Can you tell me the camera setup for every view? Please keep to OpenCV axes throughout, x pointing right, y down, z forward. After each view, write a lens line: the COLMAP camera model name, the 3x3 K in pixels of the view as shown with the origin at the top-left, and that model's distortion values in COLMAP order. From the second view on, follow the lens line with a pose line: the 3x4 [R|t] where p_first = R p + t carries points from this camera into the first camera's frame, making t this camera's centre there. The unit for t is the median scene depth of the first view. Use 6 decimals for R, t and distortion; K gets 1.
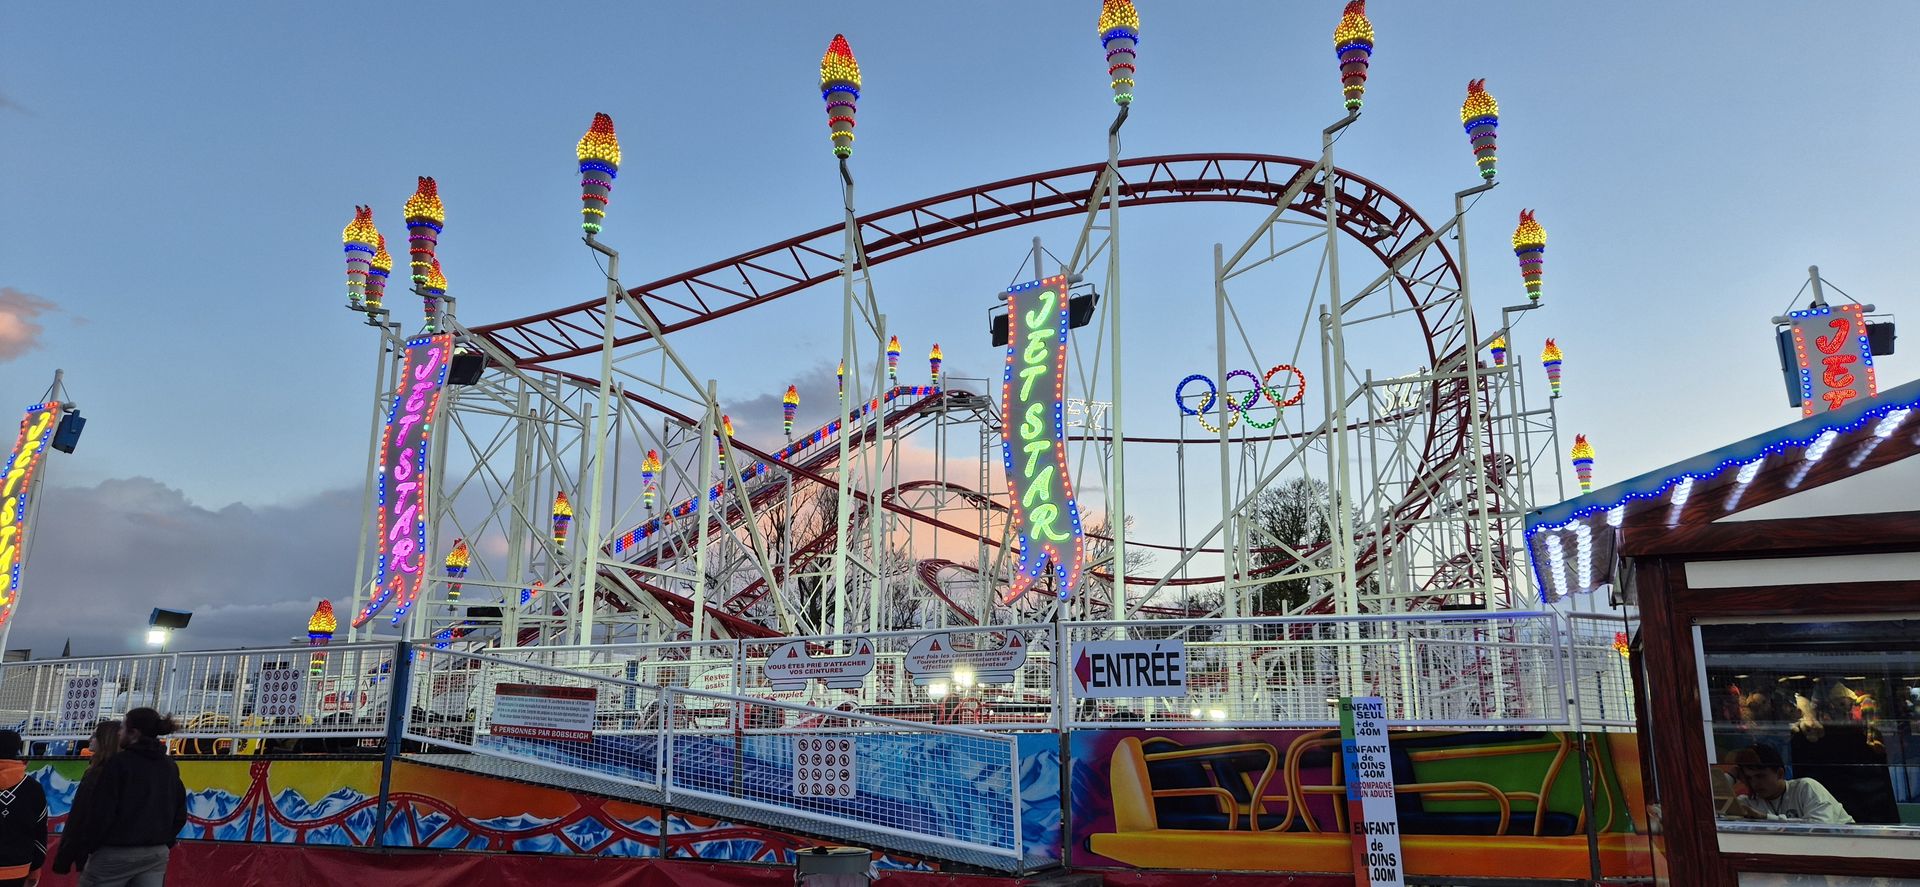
lens RADIAL K [[1278.2, 0, 954.0], [0, 1278.2, 446.2], [0, 0, 1]] dist [0.004304, 0.000339]
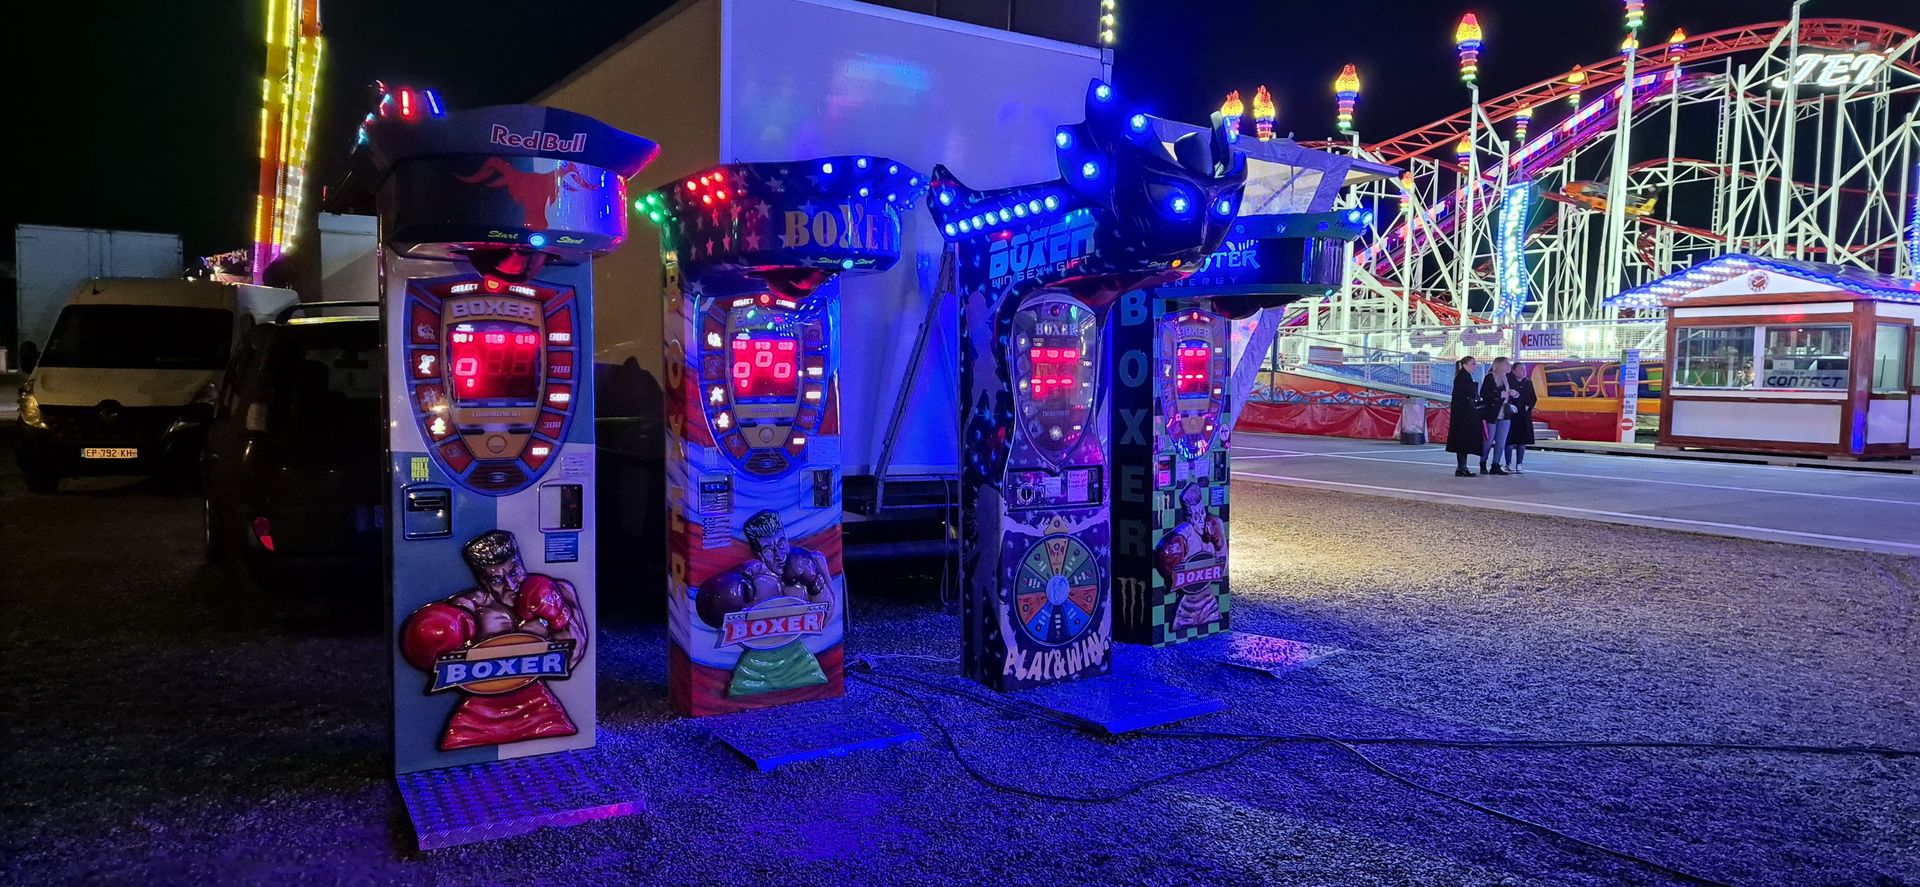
lens RADIAL K [[1278.2, 0, 957.5], [0, 1278.2, 450.6], [0, 0, 1]] dist [0.004304, 0.000339]
pose [[0.838225, 0.035473, -0.544169, 0.569077], [0.116284, 0.963304, 0.241917, -0.387795], [0.532782, -0.266059, 0.803340, -1.844287]]
